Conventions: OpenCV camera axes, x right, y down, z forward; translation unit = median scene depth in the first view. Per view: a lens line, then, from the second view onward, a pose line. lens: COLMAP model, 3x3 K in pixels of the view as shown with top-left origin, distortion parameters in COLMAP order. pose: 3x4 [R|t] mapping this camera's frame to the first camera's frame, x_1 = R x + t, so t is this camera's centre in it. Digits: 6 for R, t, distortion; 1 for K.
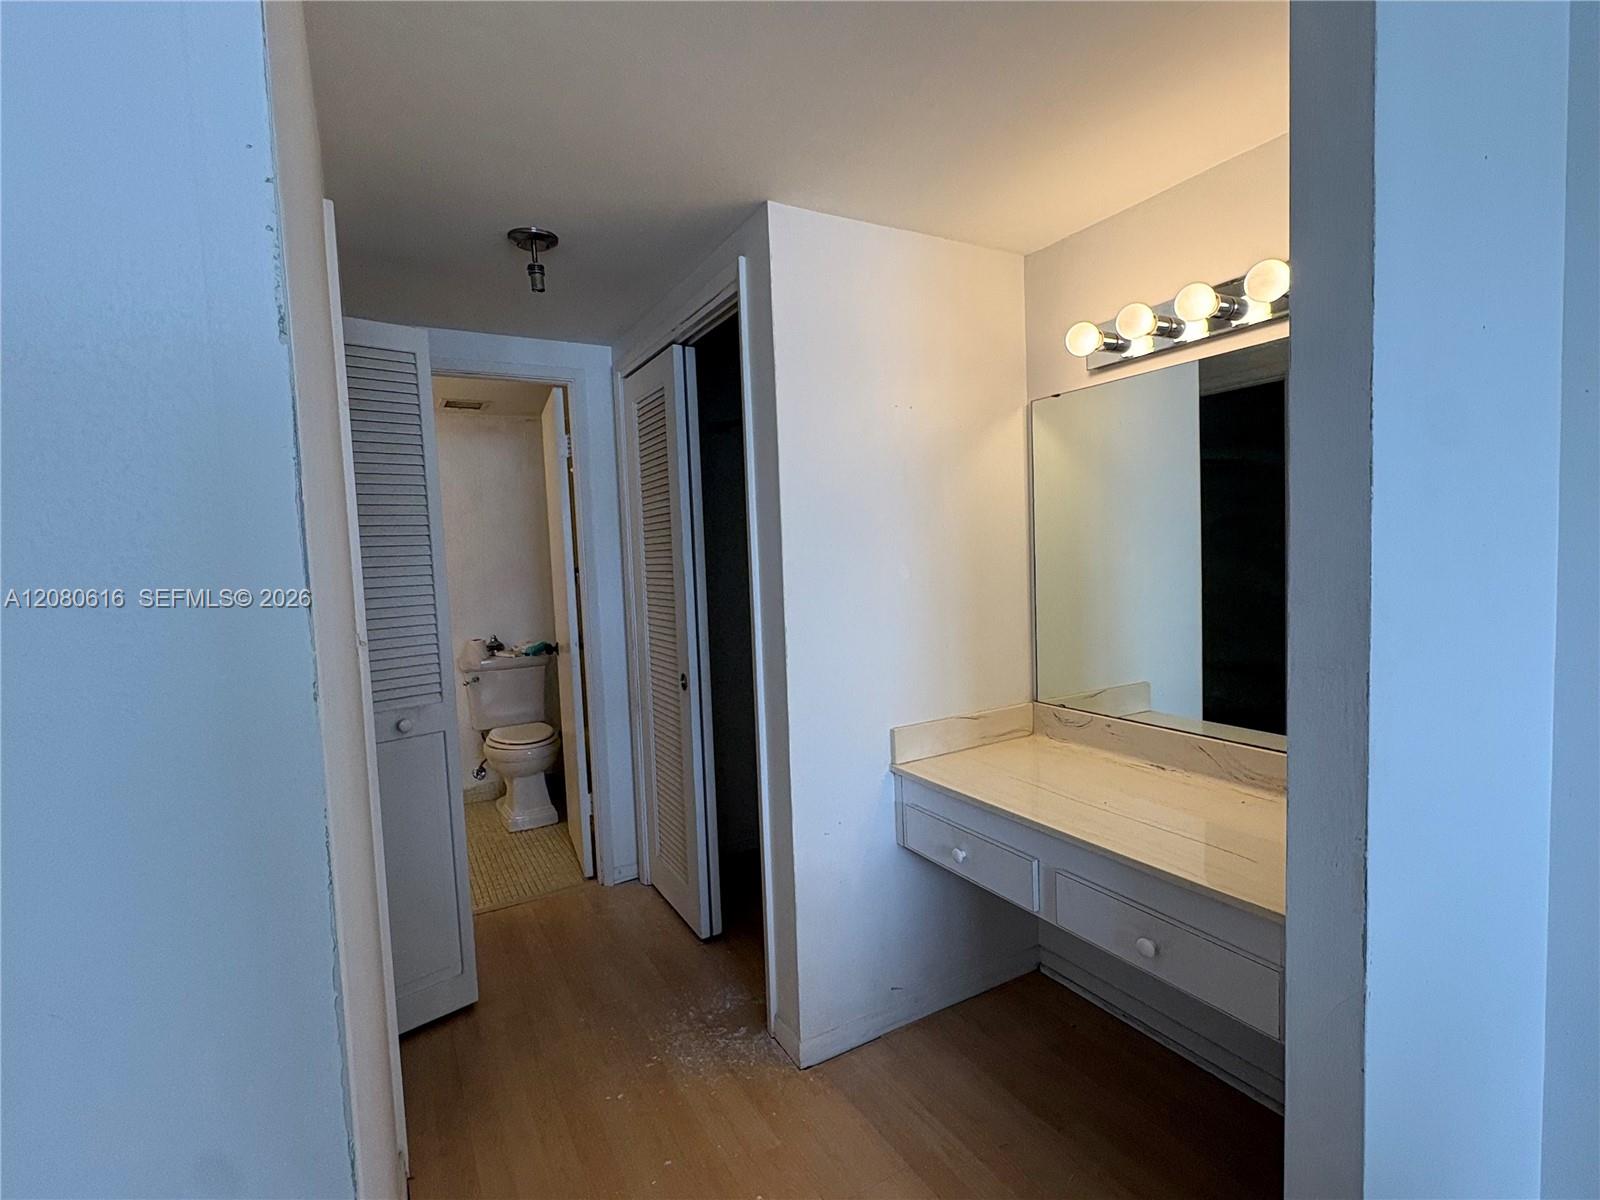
lens RADIAL K [[755.3, 0, 800.0], [0, 755.3, 600.0], [0, 0, 1]] dist [0.000458, -0.005277]
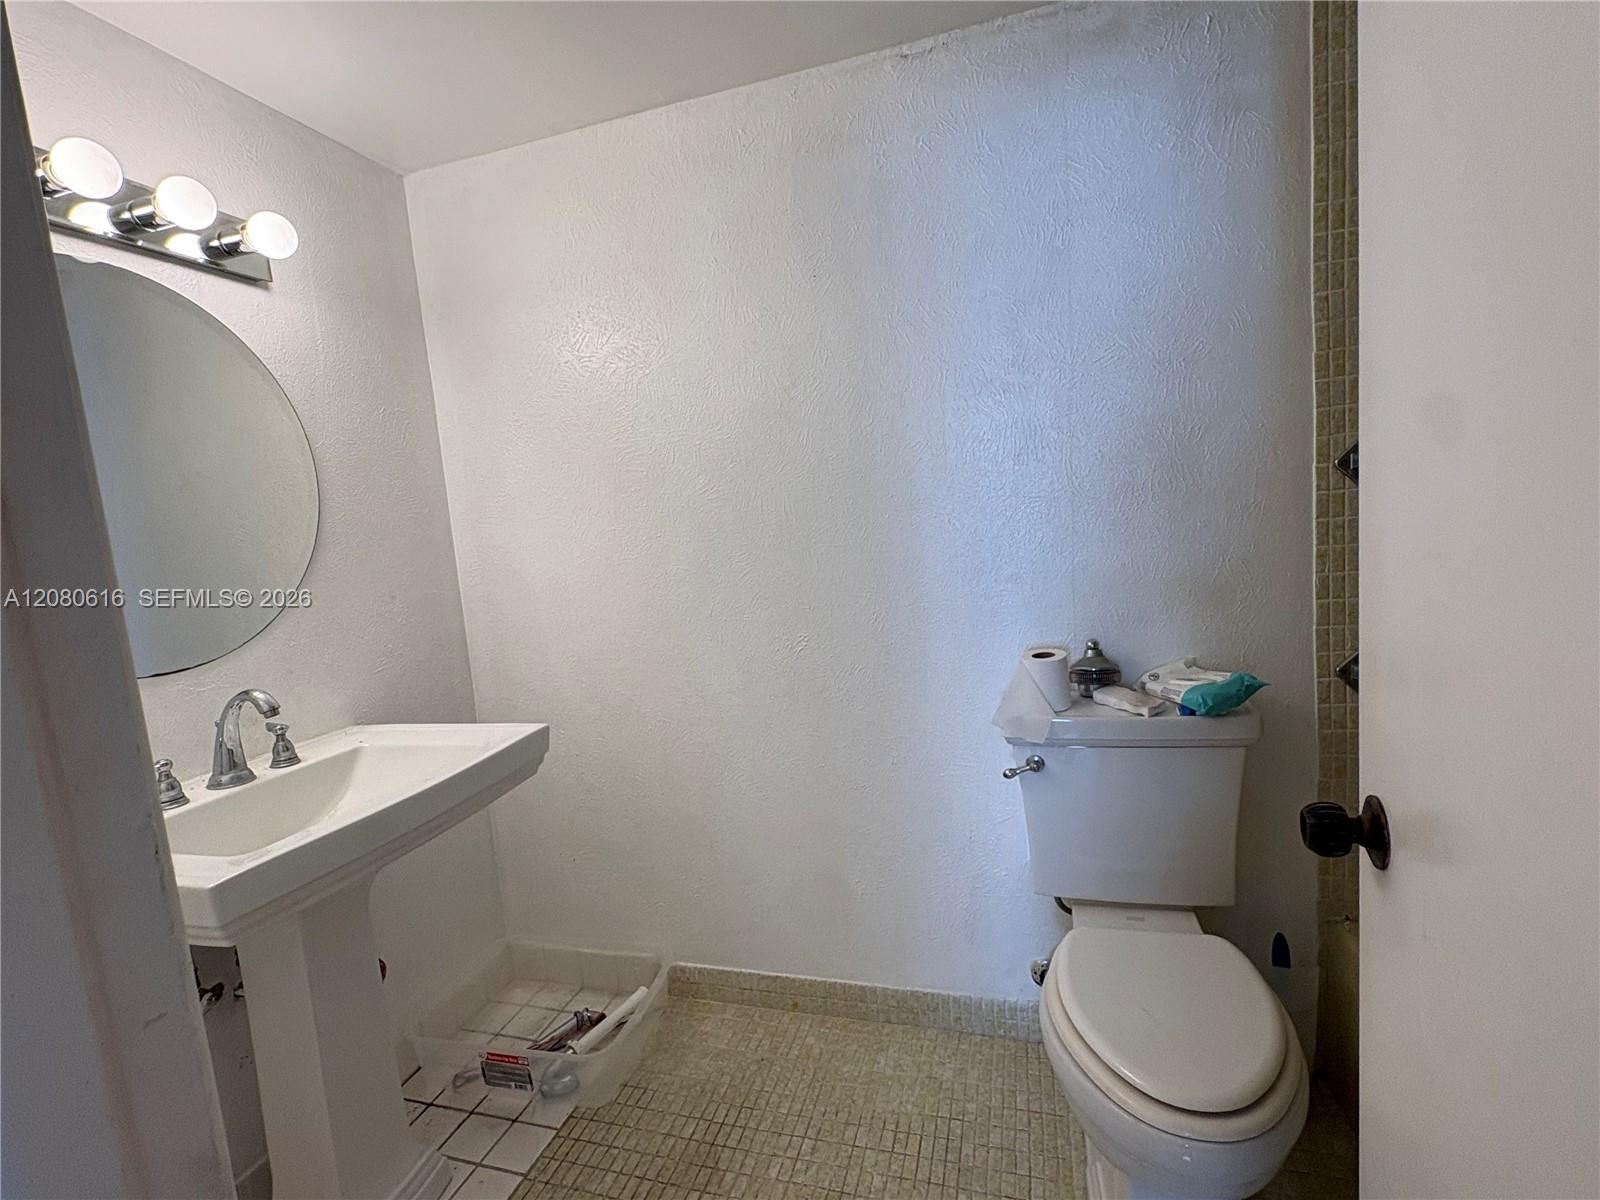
lens RADIAL K [[755.3, 0, 800.0], [0, 755.3, 600.0], [0, 0, 1]] dist [0.000458, -0.005277]
pose [[0.691097, 0.062094, -0.720090, -0.244552], [0.006093, 0.995767, 0.091714, -0.007161], [0.722737, -0.067770, 0.687793, 0.655414]]
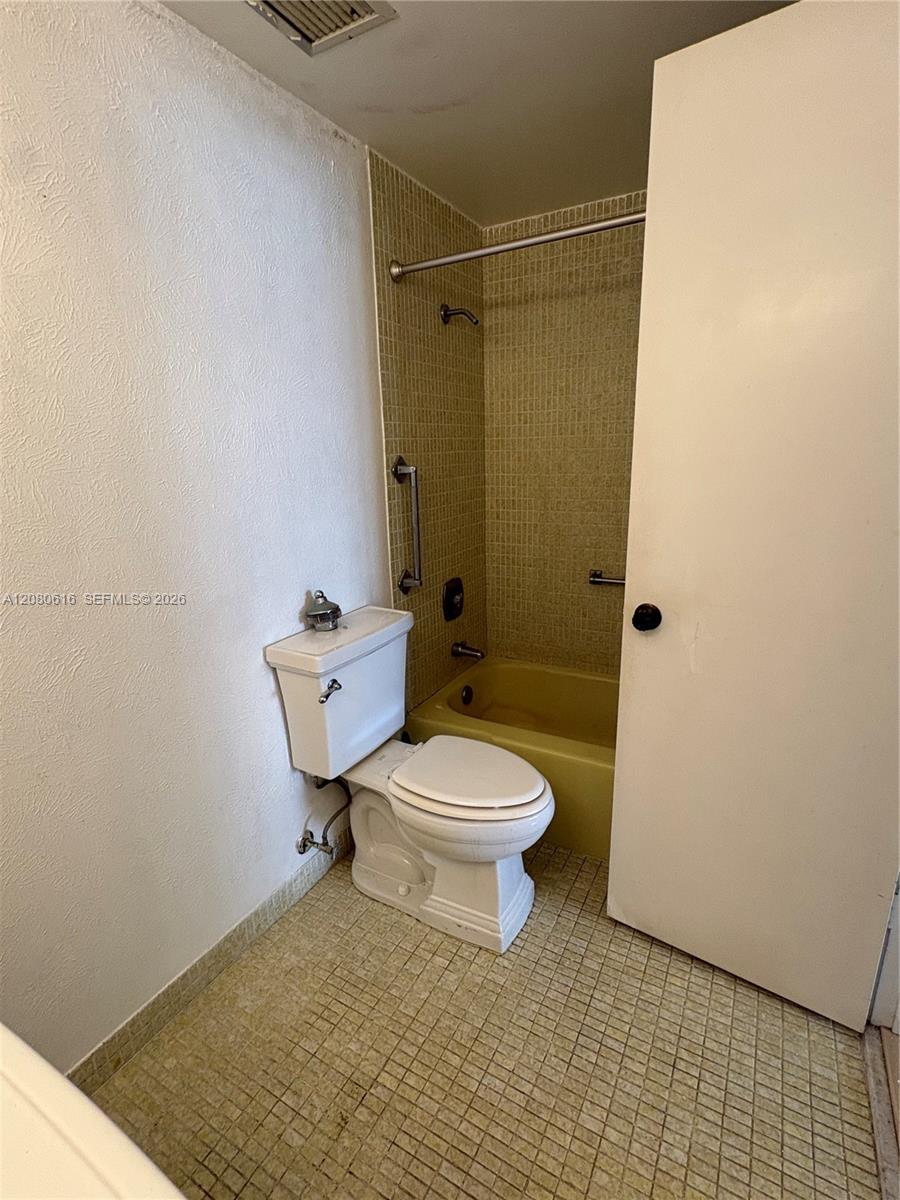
lens RADIAL K [[566.4, 0, 450.0], [0, 566.4, 600.0], [0, 0, 1]] dist [0.000458, -0.005277]
pose [[0.854220, -0.117182, 0.506535, -0.524113], [0.028543, 0.983370, 0.179359, -0.013262], [-0.519128, -0.138754, 0.843358, 0.638912]]
